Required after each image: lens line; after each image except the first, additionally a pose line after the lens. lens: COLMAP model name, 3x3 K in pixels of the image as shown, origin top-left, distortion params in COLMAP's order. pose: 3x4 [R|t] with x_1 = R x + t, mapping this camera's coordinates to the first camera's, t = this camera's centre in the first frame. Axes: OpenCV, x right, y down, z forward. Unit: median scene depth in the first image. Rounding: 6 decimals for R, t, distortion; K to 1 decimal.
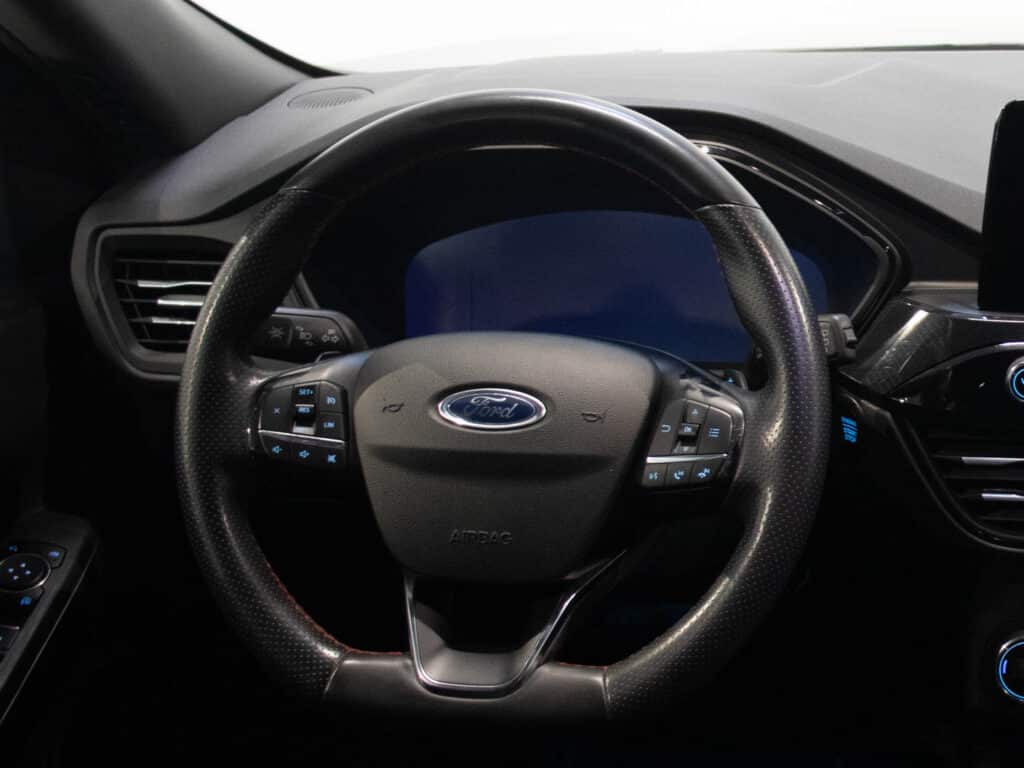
lens RADIAL K [[828.6, 0, 512.0], [0, 828.6, 384.0], [0, 0, 1]] dist [-0.060958, 0.000035]
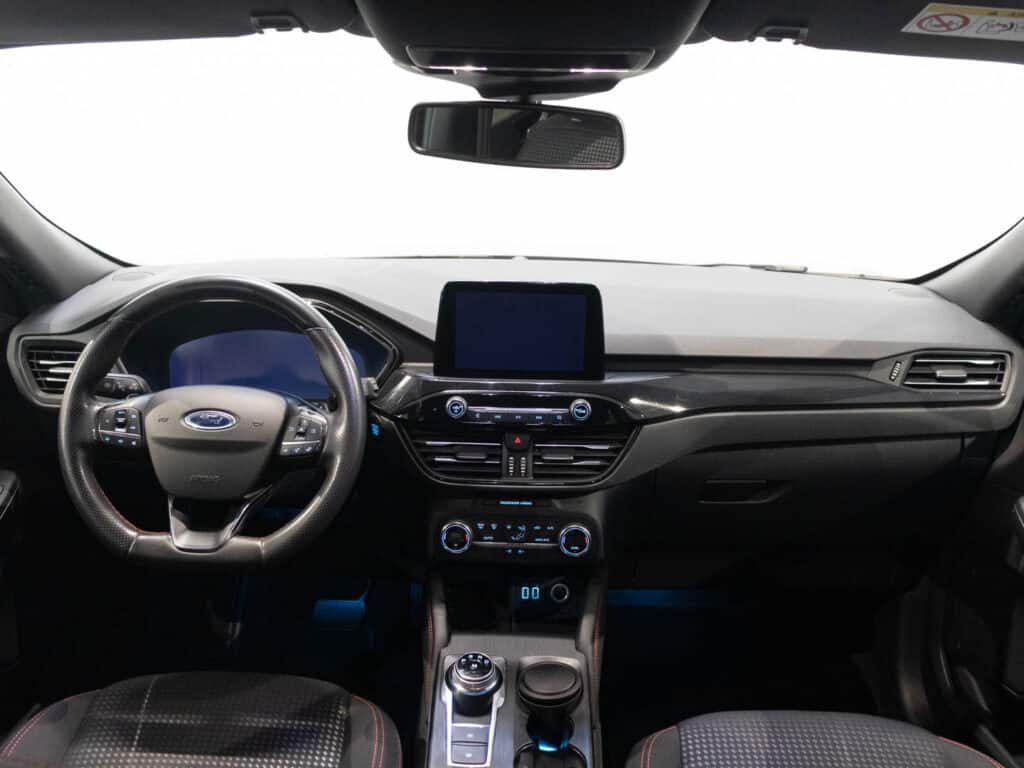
lens RADIAL K [[822.5, 0, 512.0], [0, 822.5, 384.0], [0, 0, 1]] dist [0.006043, -0.062118]
pose [[0.994716, 0.003023, 0.102624, 0.549448], [-0.002627, 0.999989, -0.003990, -0.059446], [-0.102634, 0.003699, 0.994712, -1.251843]]
